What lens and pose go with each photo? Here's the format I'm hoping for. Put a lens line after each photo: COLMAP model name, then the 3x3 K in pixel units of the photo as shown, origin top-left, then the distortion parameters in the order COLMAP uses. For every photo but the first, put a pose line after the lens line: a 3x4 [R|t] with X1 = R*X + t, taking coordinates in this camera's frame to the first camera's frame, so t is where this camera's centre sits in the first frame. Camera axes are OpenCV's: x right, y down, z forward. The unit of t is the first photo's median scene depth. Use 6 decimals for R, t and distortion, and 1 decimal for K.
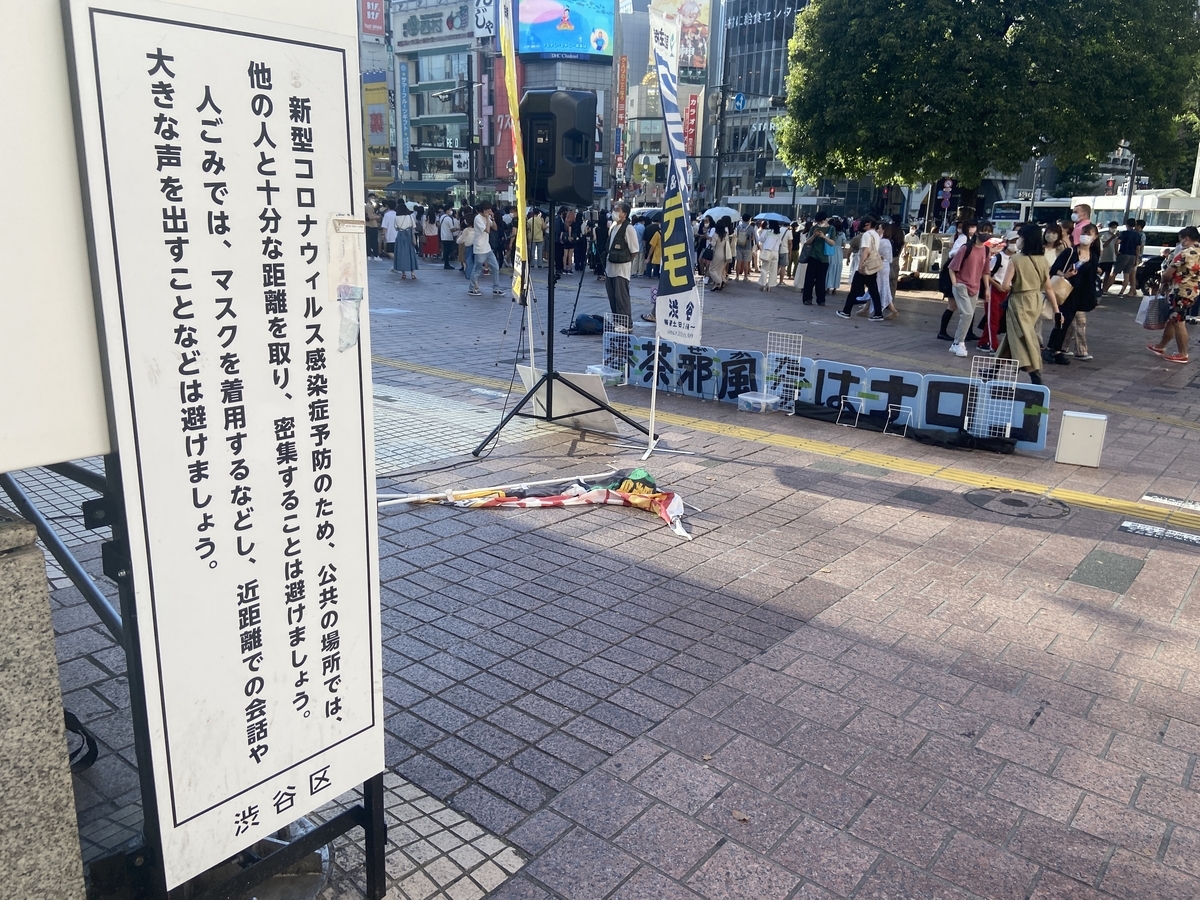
lens RADIAL K [[911.7, 0, 599.9], [0, 911.7, 451.8], [0, 0, 1]] dist [0.013034, 0.002575]
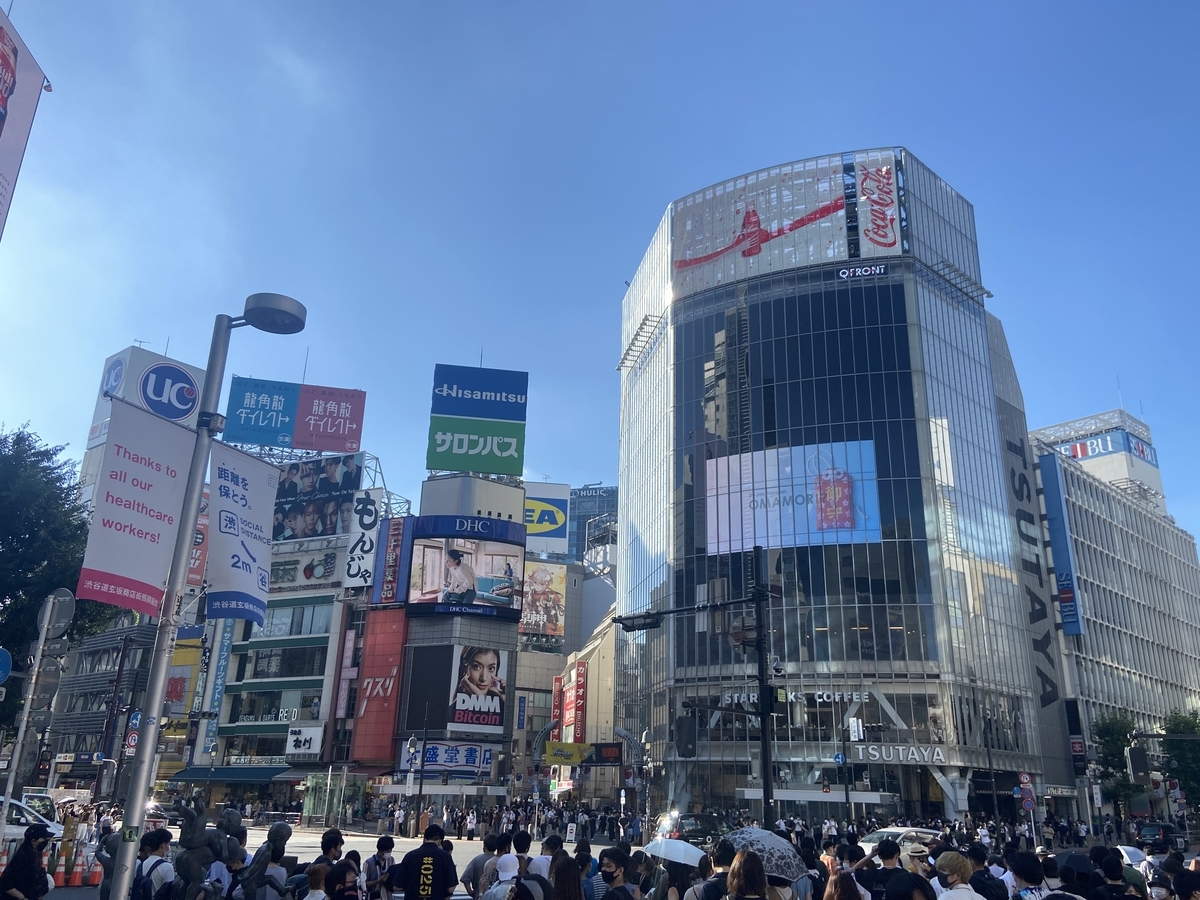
lens RADIAL K [[969.8, 0, 602.3], [0, 969.8, 449.6], [0, 0, 1]] dist [0.107133, 0.002723]
pose [[0.970932, 0.076862, 0.226681, -0.112500], [0.063404, 0.830621, -0.553217, -0.050807], [-0.230807, 0.551508, 0.801603, 0.161488]]
